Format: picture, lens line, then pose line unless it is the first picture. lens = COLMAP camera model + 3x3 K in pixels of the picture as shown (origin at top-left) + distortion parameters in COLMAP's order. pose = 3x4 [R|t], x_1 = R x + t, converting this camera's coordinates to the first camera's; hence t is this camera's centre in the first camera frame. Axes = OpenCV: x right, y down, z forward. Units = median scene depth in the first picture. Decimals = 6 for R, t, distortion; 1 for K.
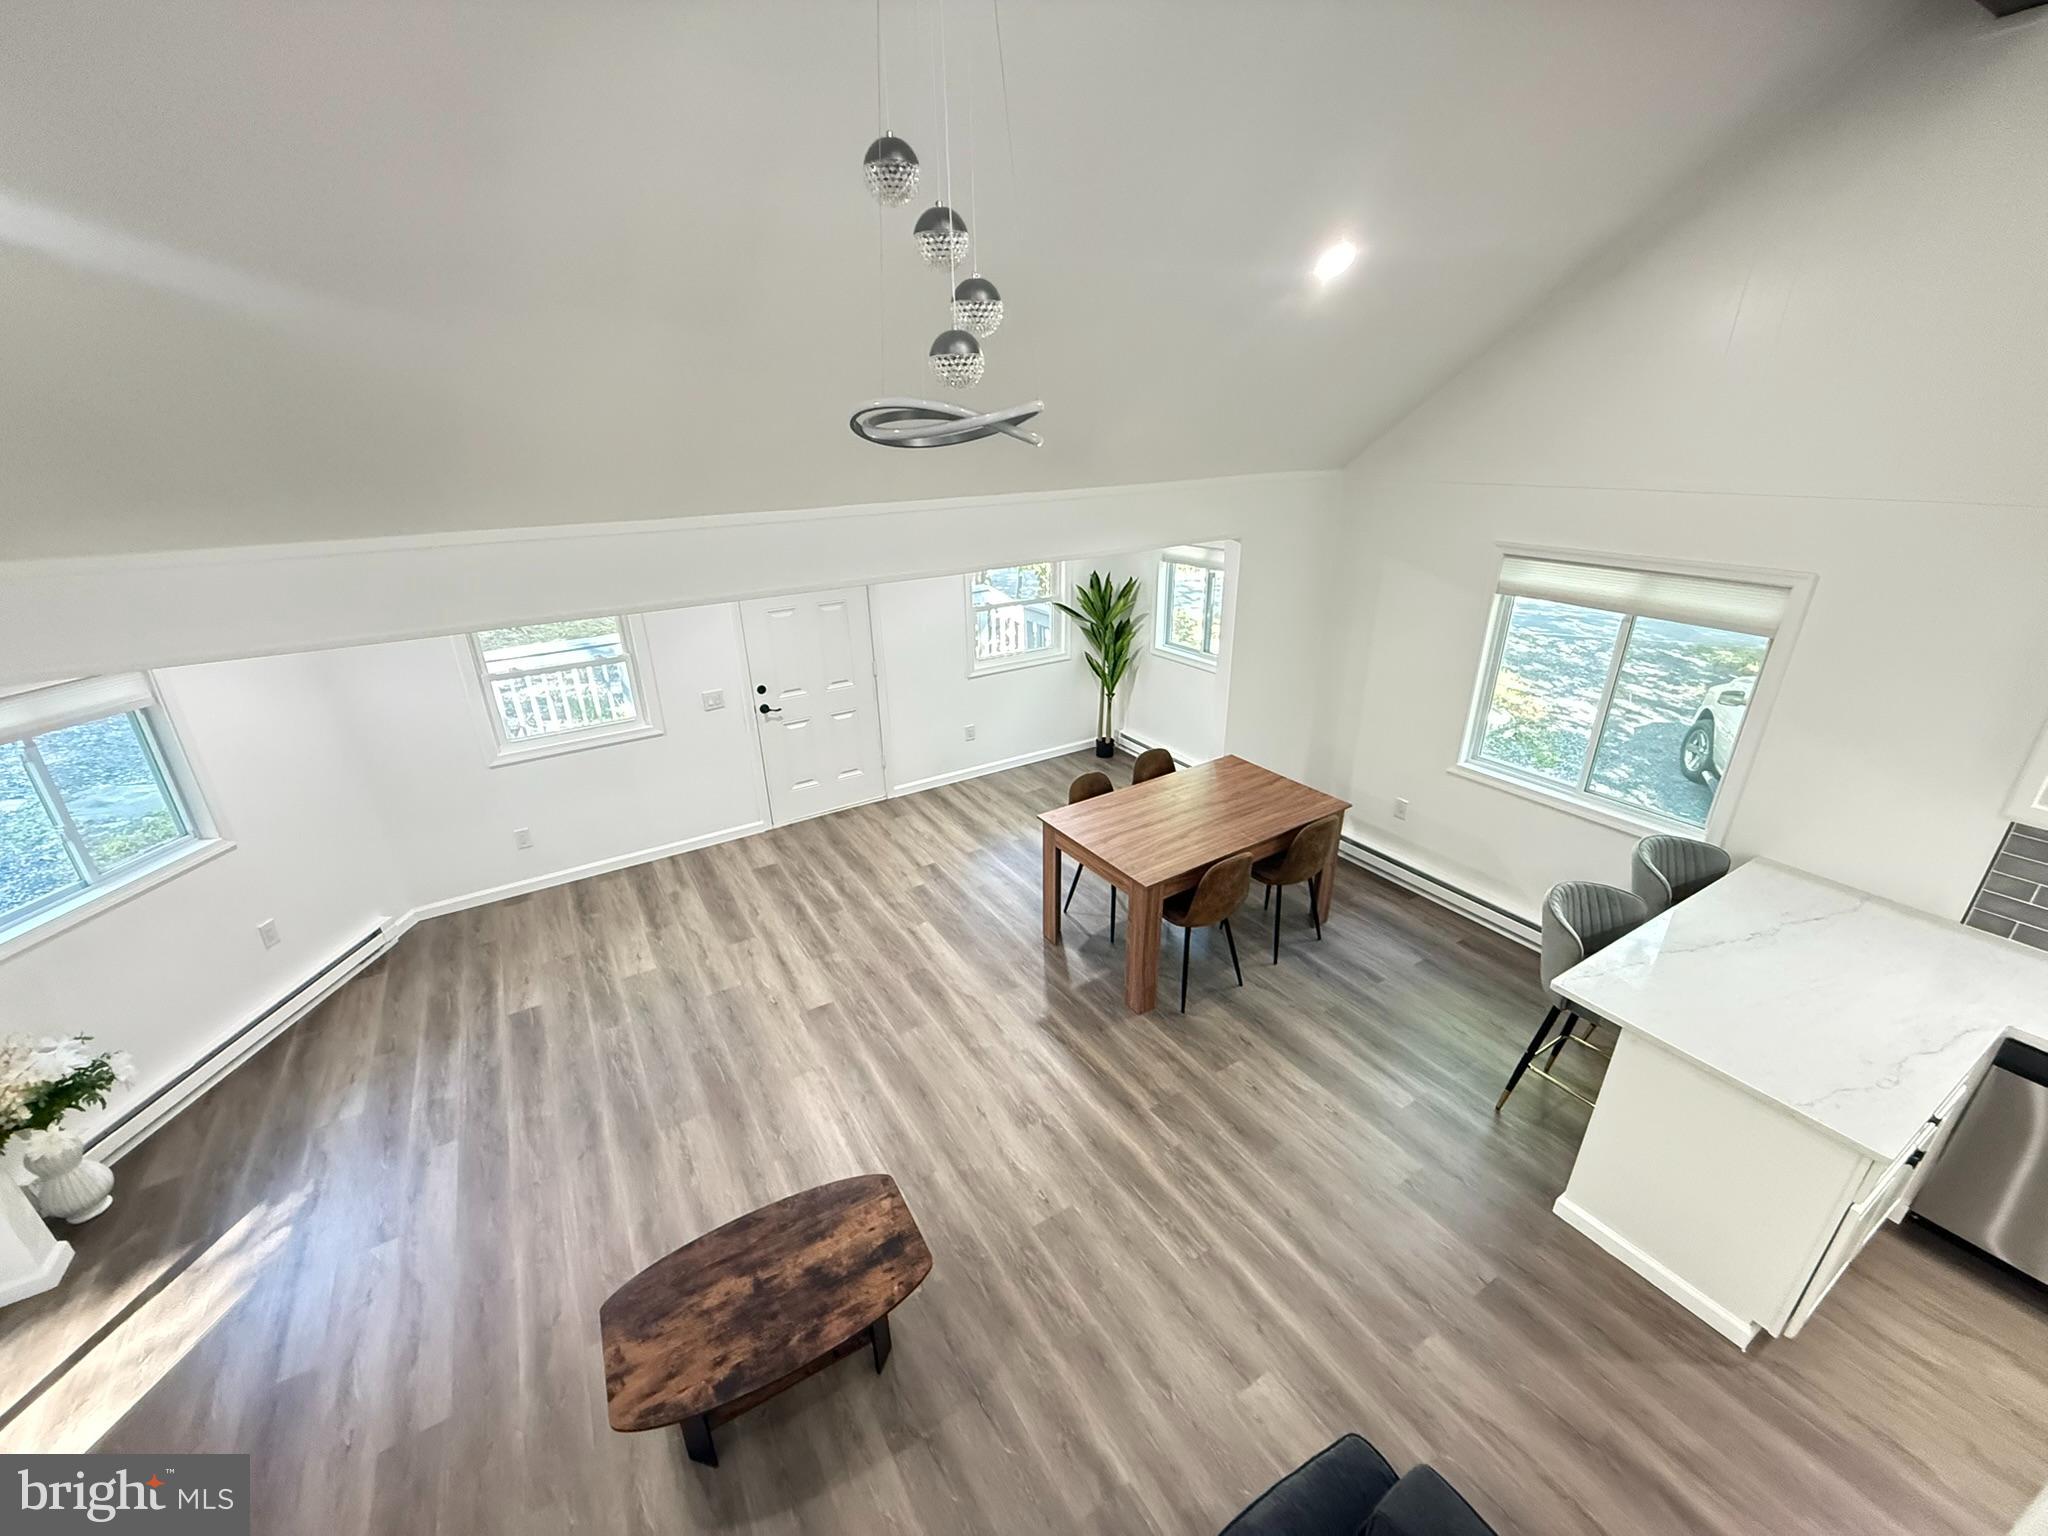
lens RADIAL K [[816.7, 0, 1015.7], [0, 816.7, 765.3], [0, 0, 1]] dist [-0.001570, 0.000745]
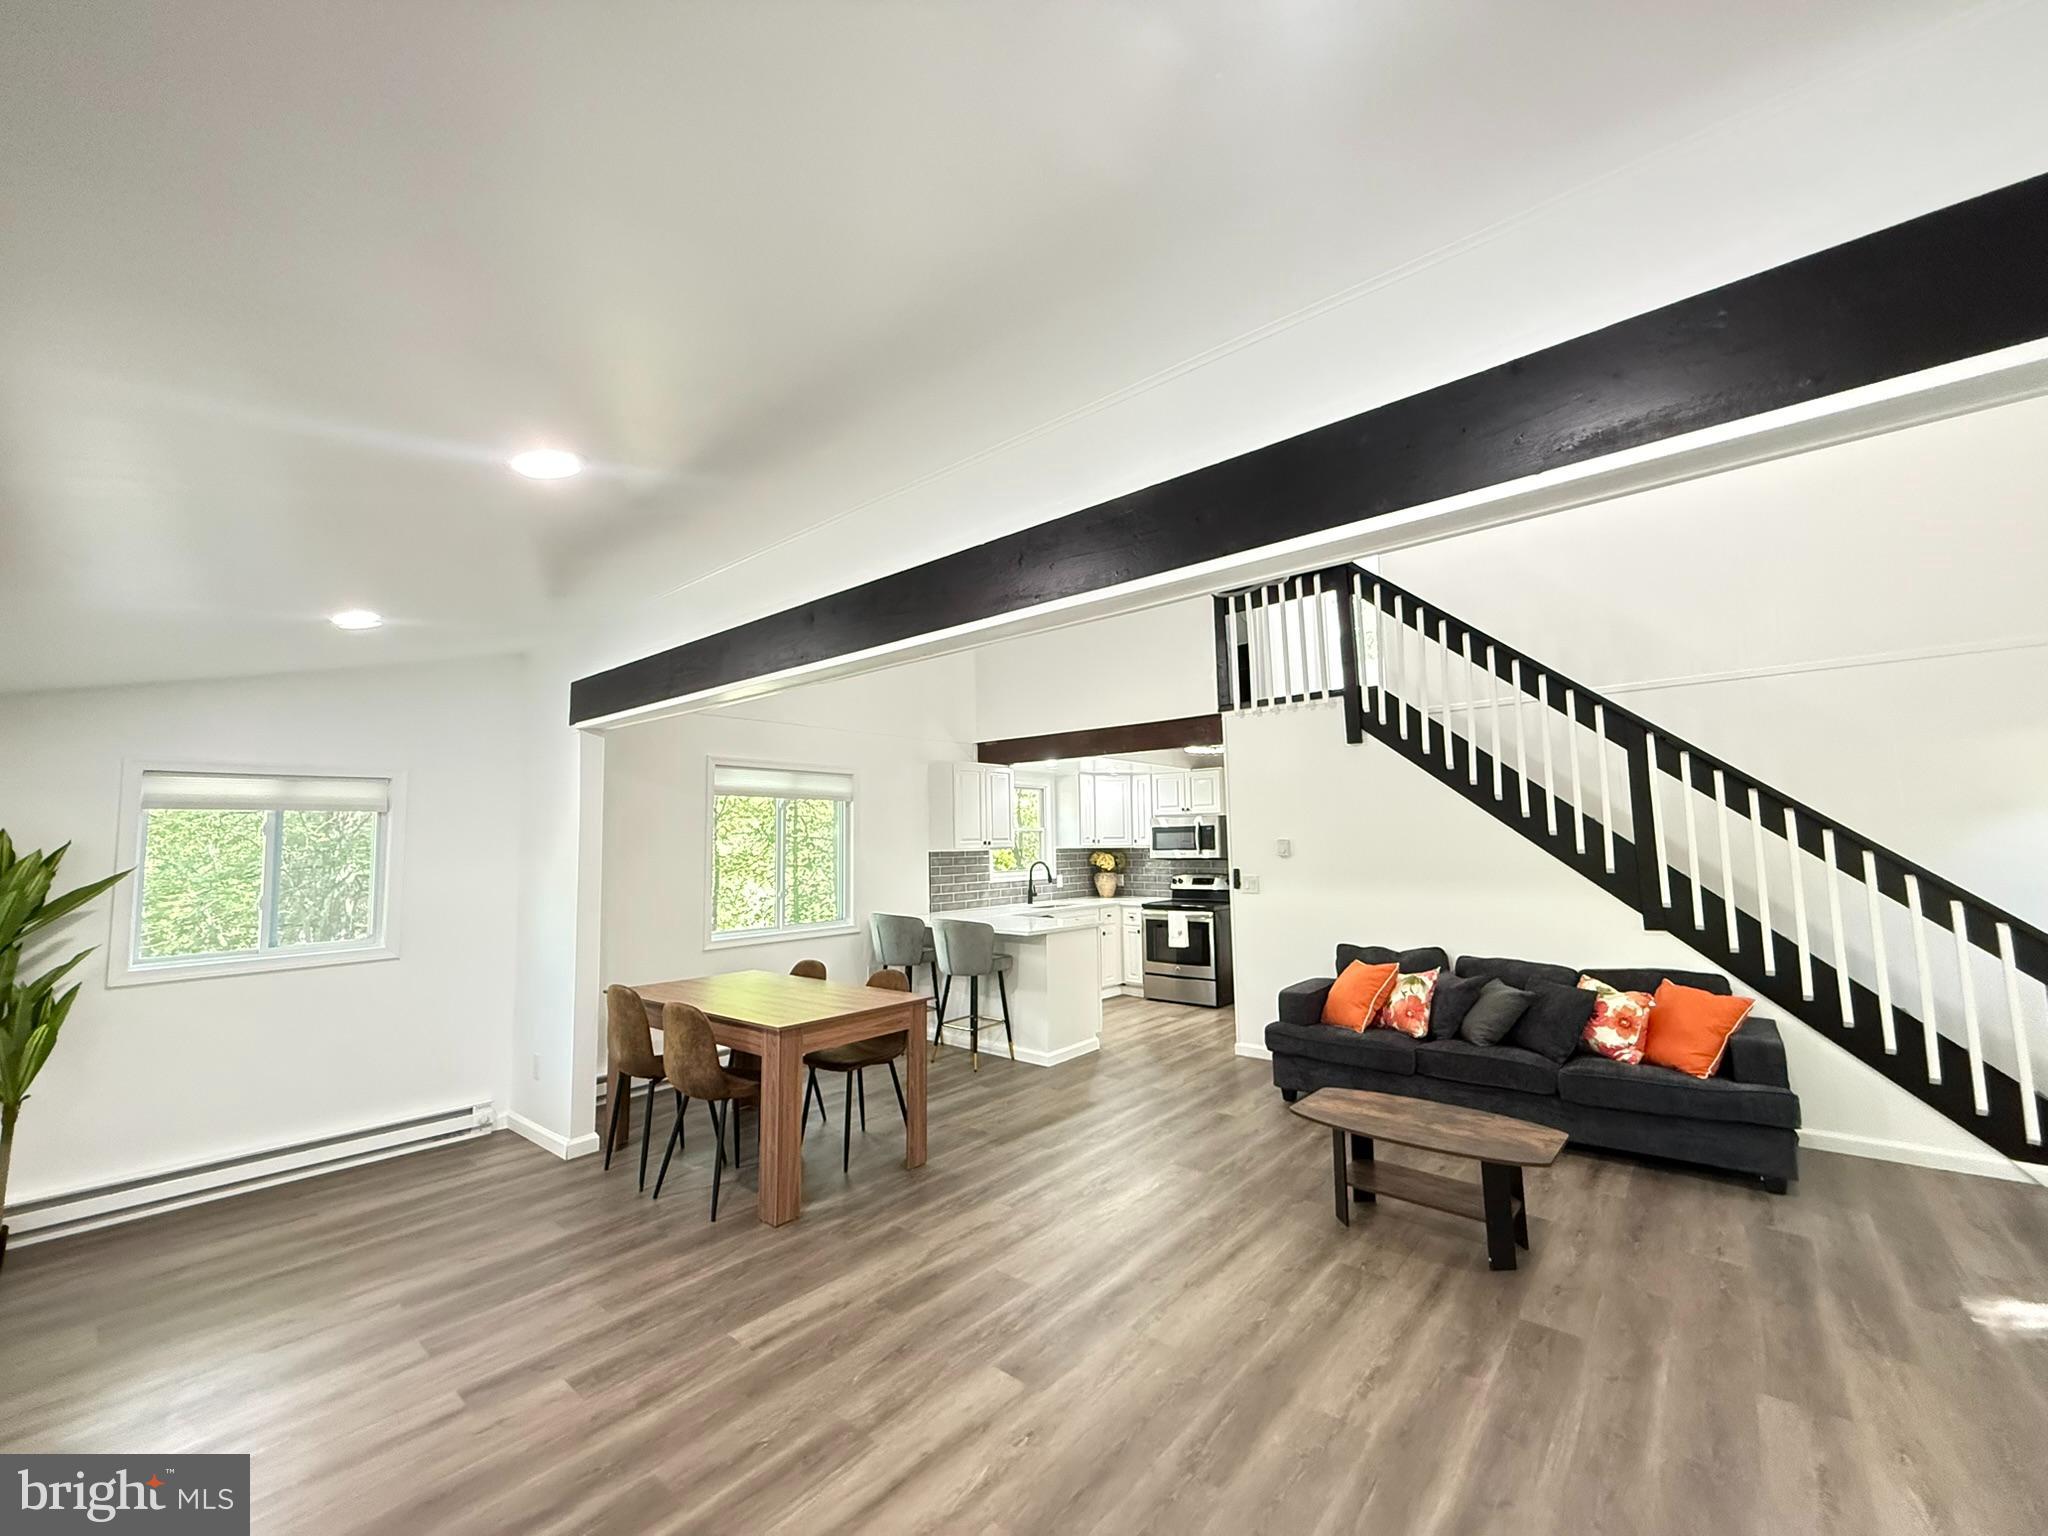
lens RADIAL K [[816.7, 0, 1014.1], [0, 816.7, 760.1], [0, 0, 1]] dist [-0.001570, 0.000745]
pose [[-0.306464, 0.124000, 0.943771, -0.817290], [0.387940, 0.921672, 0.004877, -0.086900], [-0.869242, 0.367621, -0.330564, 1.042158]]
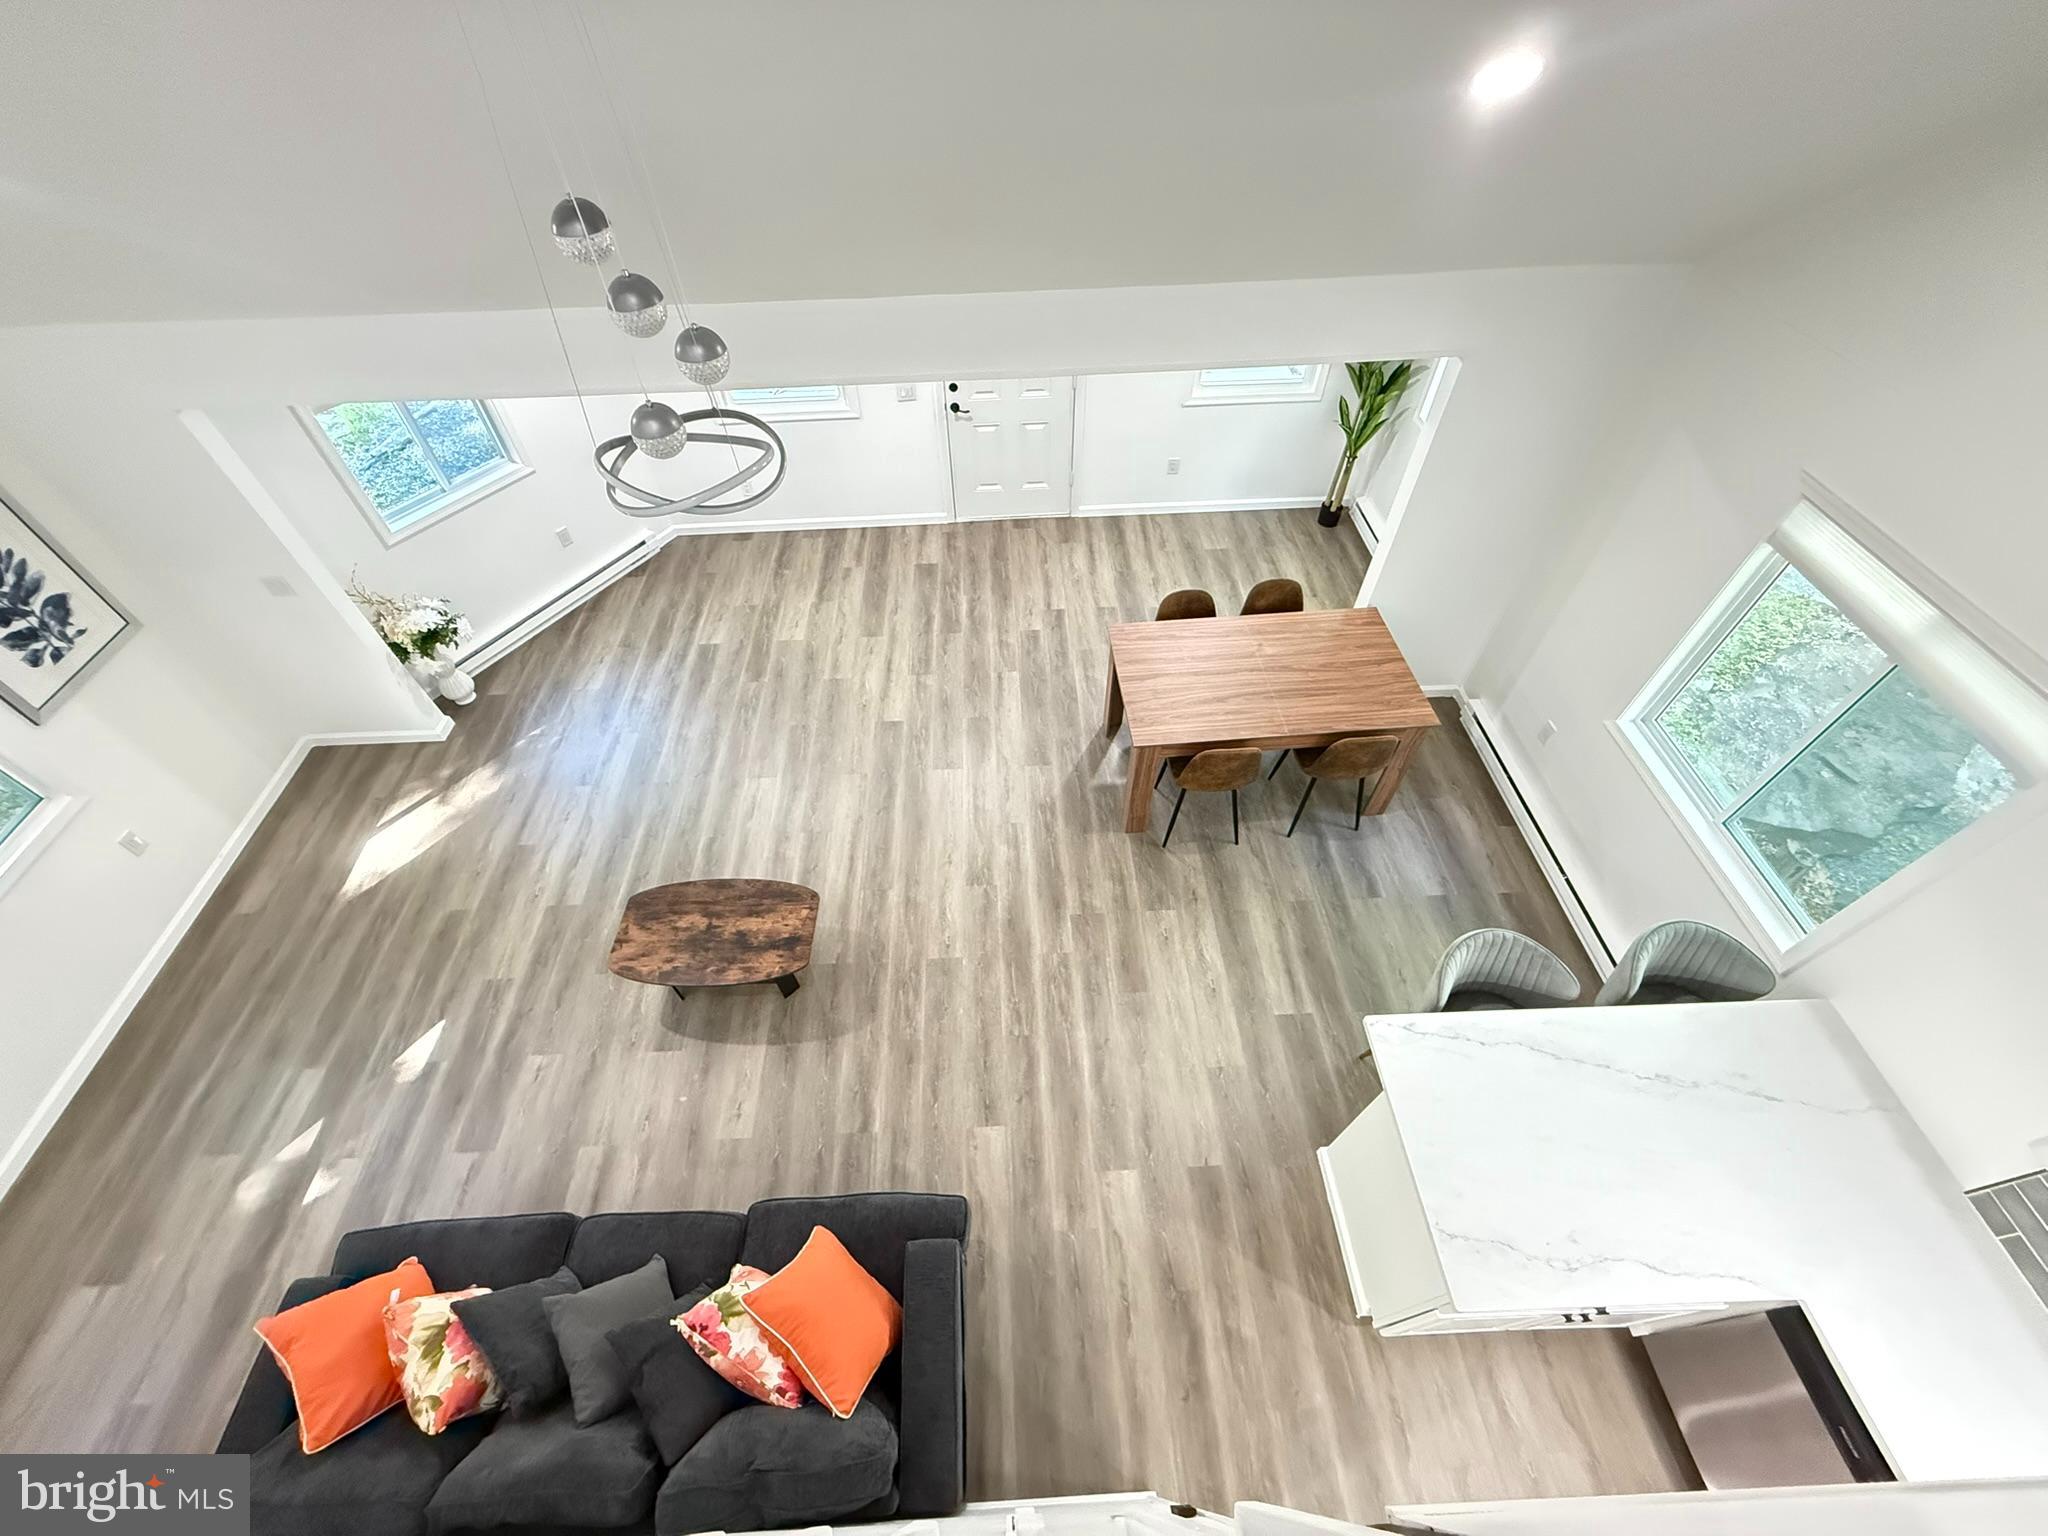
lens RADIAL K [[816.7, 0, 1015.7], [0, 816.7, 765.9], [0, 0, 1]] dist [-0.001570, 0.000745]
pose [[0.875548, 0.371494, -0.308882, 0.326150], [-0.184280, 0.847789, 0.497287, -0.291487], [0.446606, -0.378478, 0.810739, 0.070236]]
